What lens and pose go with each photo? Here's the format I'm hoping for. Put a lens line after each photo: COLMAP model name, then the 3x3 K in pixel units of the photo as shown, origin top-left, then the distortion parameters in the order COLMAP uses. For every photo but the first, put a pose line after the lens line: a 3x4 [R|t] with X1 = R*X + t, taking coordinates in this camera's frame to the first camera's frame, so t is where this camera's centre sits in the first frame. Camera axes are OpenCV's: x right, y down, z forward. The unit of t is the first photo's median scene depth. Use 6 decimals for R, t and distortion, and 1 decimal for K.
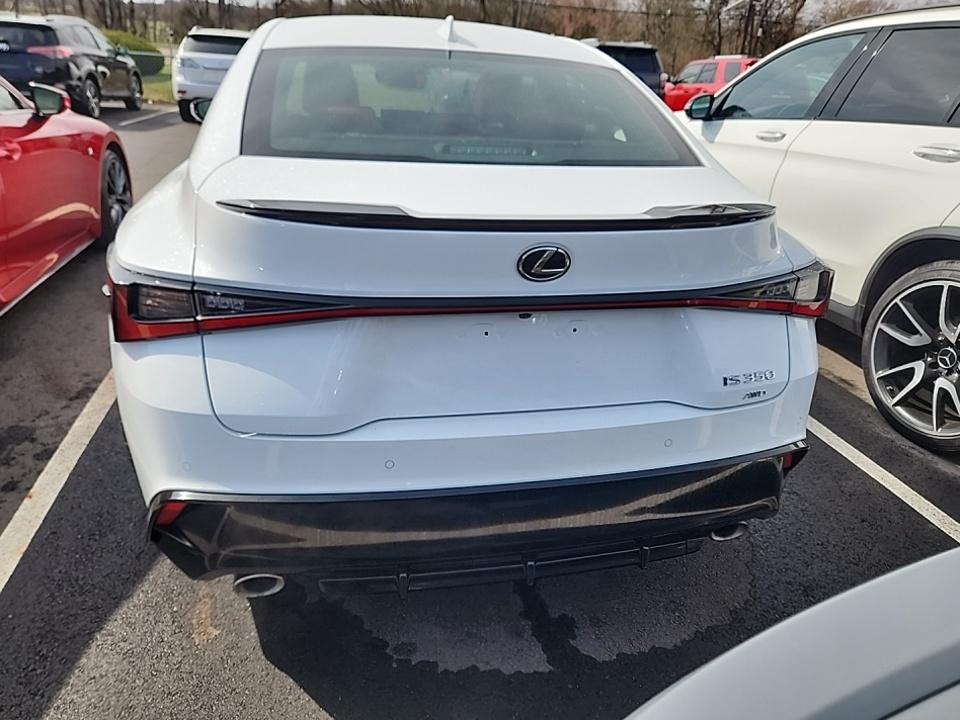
lens RADIAL K [[645.3, 0, 480.1], [0, 645.3, 359.9], [0, 0, 1]] dist [0.026292, -0.006086]
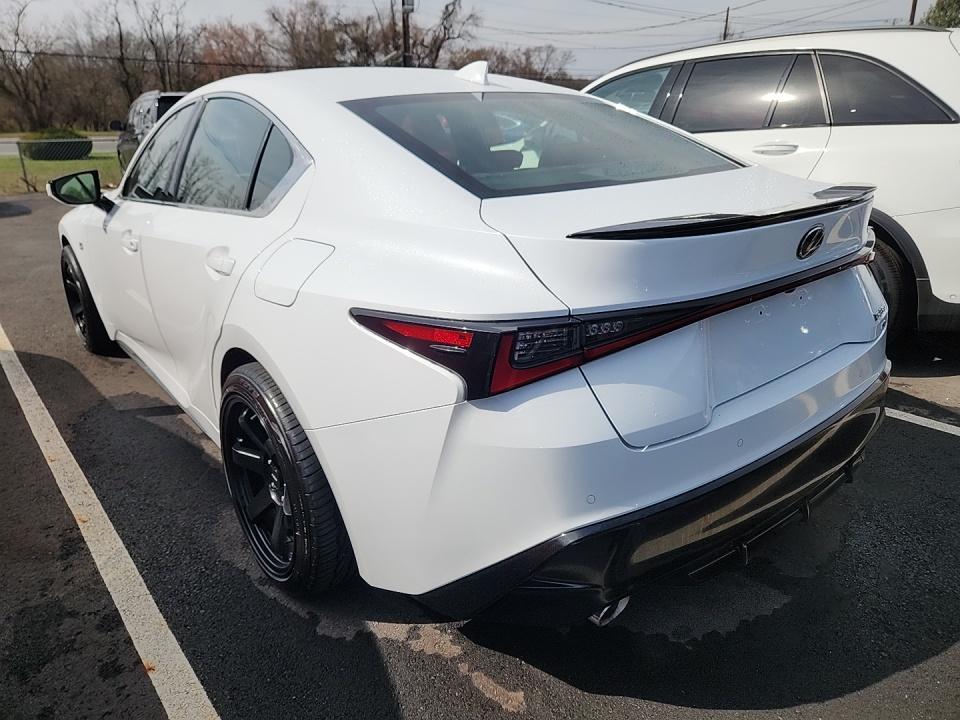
lens RADIAL K [[645.3, 0, 480.3], [0, 645.3, 360.0], [0, 0, 1]] dist [0.026292, -0.006086]
pose [[0.888595, -0.225675, 0.399336, -0.546070], [0.251280, 0.967838, -0.012194, -0.042043], [-0.383741, 0.111180, 0.916723, 0.075378]]
